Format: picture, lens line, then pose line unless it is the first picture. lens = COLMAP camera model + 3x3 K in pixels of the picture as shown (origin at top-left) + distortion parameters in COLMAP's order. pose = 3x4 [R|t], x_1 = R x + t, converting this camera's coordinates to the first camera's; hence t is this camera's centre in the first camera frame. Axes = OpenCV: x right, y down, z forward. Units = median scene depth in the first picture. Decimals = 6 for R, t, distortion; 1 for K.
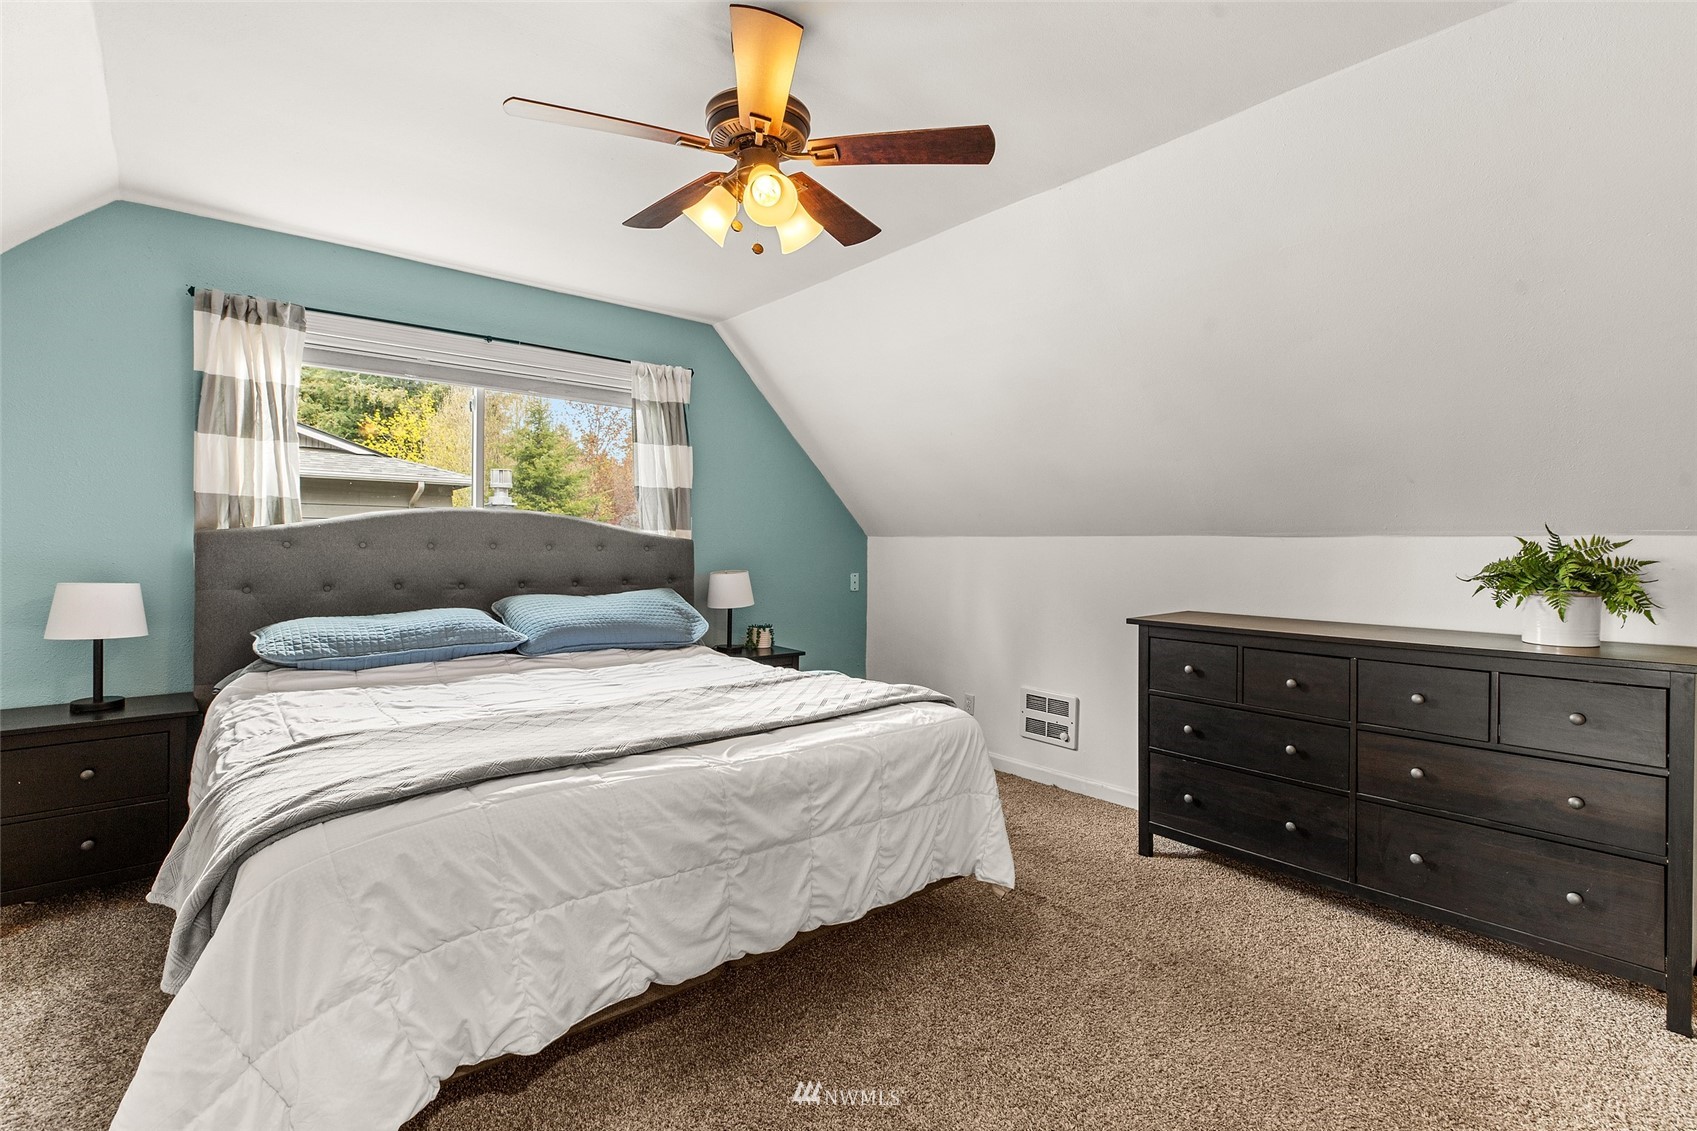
lens RADIAL K [[774.0, 0, 847.6], [0, 774.0, 552.5], [0, 0, 1]] dist [0.004708, -0.000647]
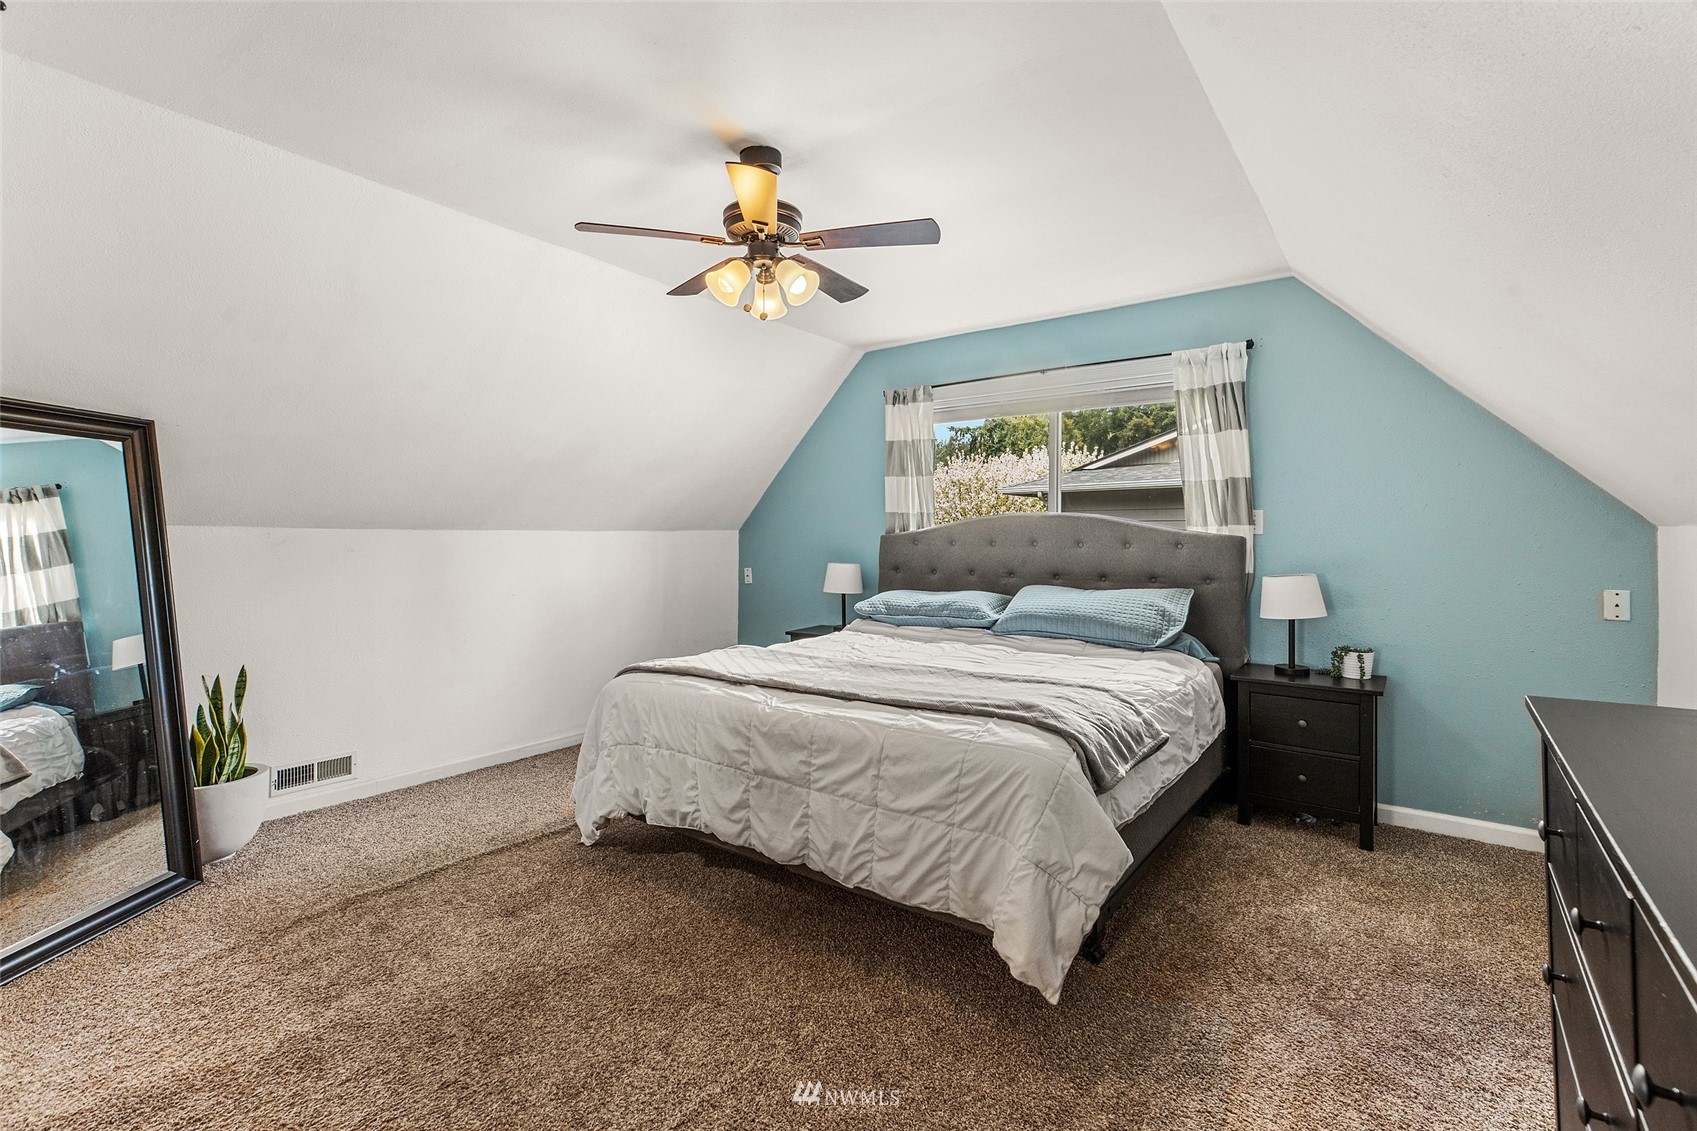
lens RADIAL K [[774.0, 0, 889.1], [0, 774.0, 547.2], [0, 0, 1]] dist [0.004708, -0.000647]
pose [[0.268272, 0.004403, -0.963333, 0.790731], [-0.007640, 0.999968, 0.002442, -0.004525], [0.963313, 0.006705, 0.268297, 0.557394]]
